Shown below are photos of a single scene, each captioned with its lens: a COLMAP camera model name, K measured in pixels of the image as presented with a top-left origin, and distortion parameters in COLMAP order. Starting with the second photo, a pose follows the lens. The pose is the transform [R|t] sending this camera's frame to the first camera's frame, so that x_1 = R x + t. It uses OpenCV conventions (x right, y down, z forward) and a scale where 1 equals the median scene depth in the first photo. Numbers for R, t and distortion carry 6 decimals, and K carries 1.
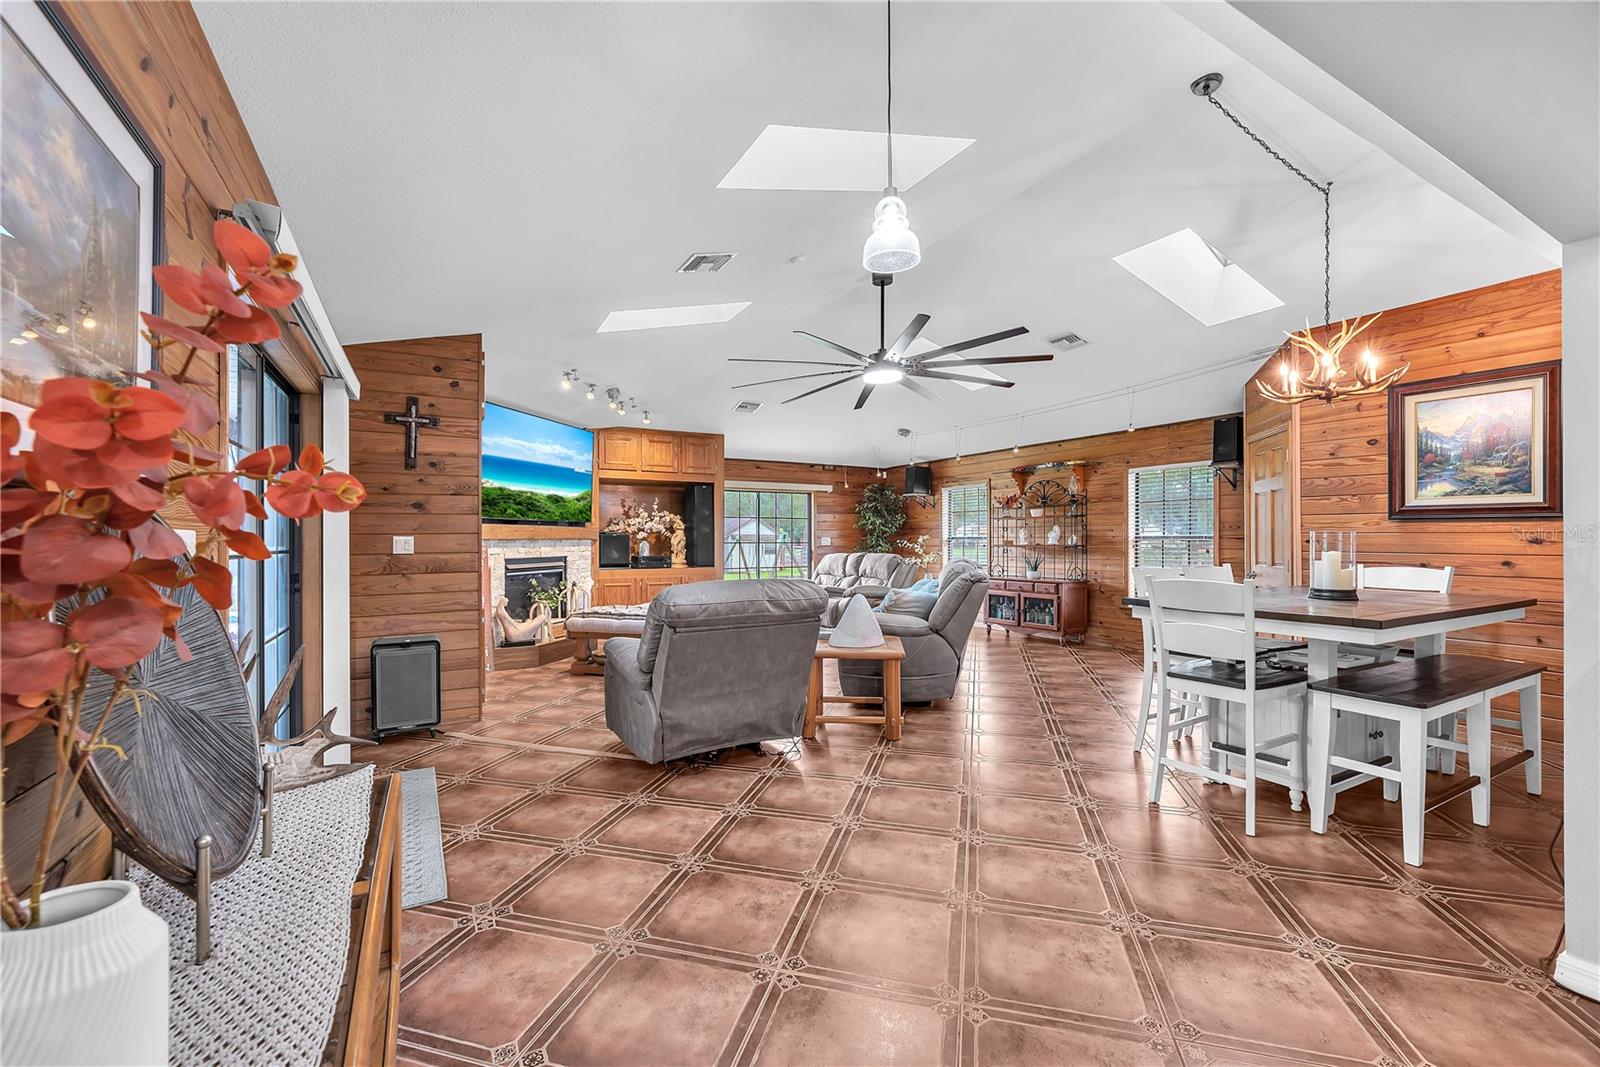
lens RADIAL K [[654.7, 0, 790.4], [0, 654.7, 537.5], [0, 0, 1]] dist [-0.001613, -0.000130]
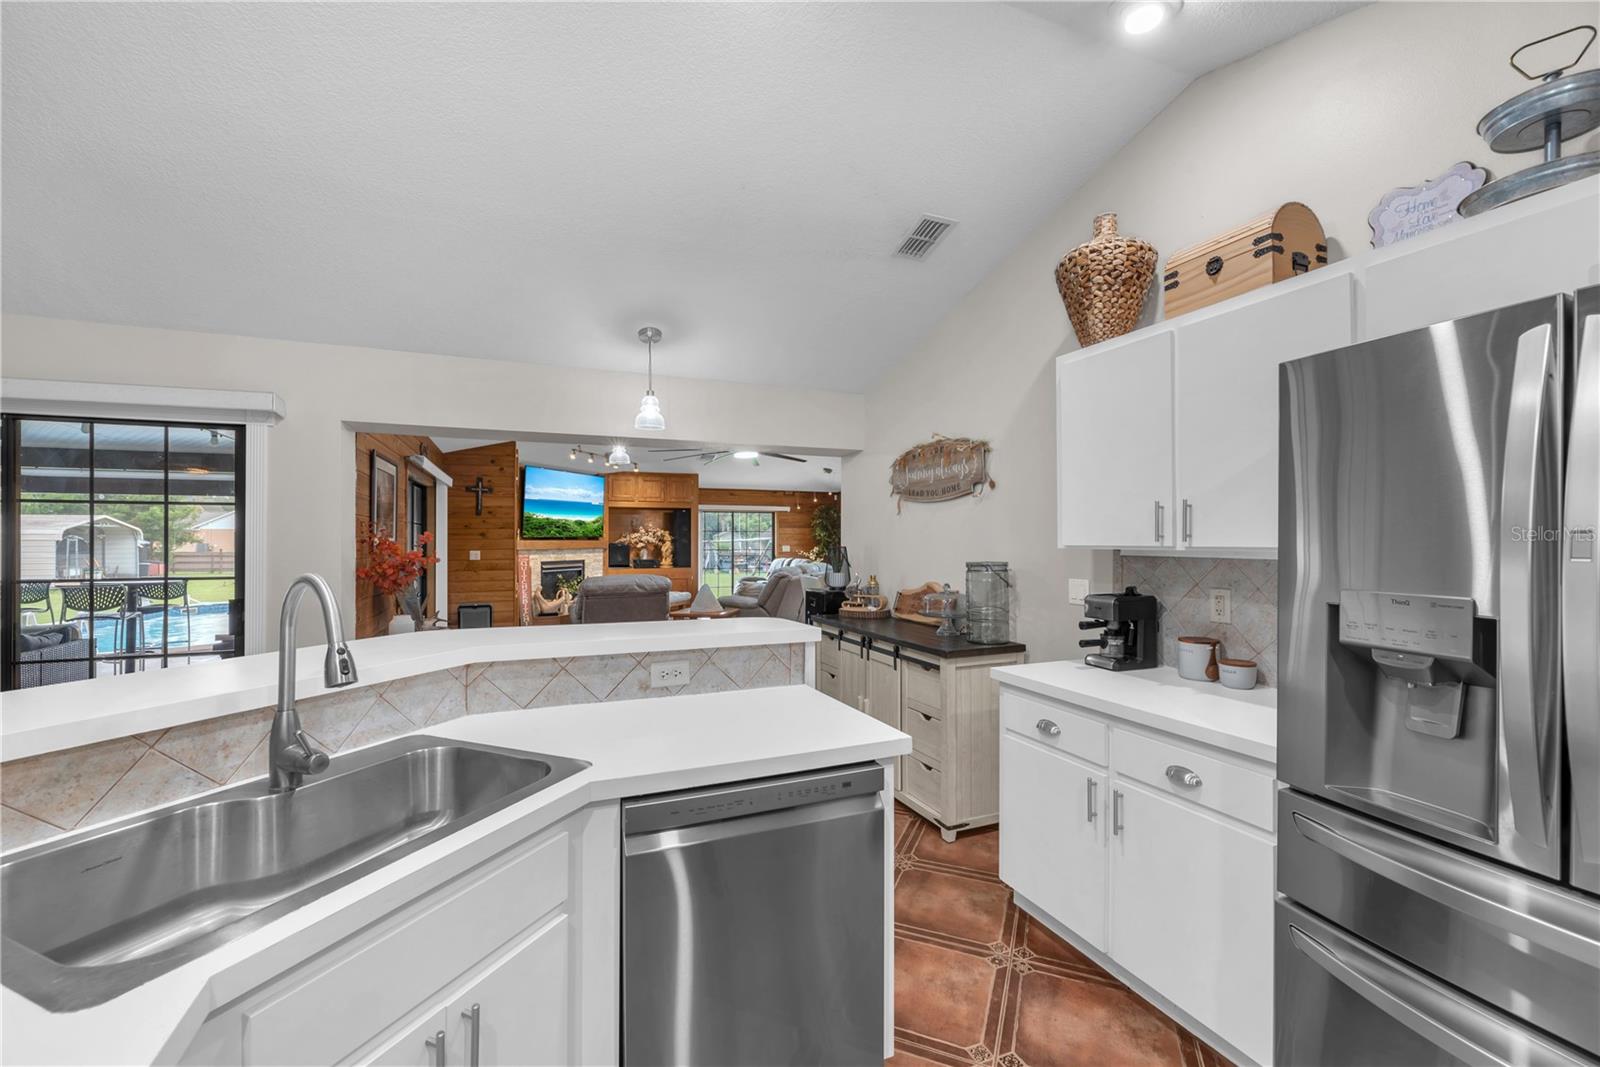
lens RADIAL K [[654.7, 0, 790.4], [0, 654.7, 537.5], [0, 0, 1]] dist [-0.001613, -0.000130]
pose [[0.992217, 0.001243, -0.124518, 0.310824], [-0.001184, 0.999999, 0.000544, -0.023783], [0.124518, -0.000392, 0.992217, -0.433239]]
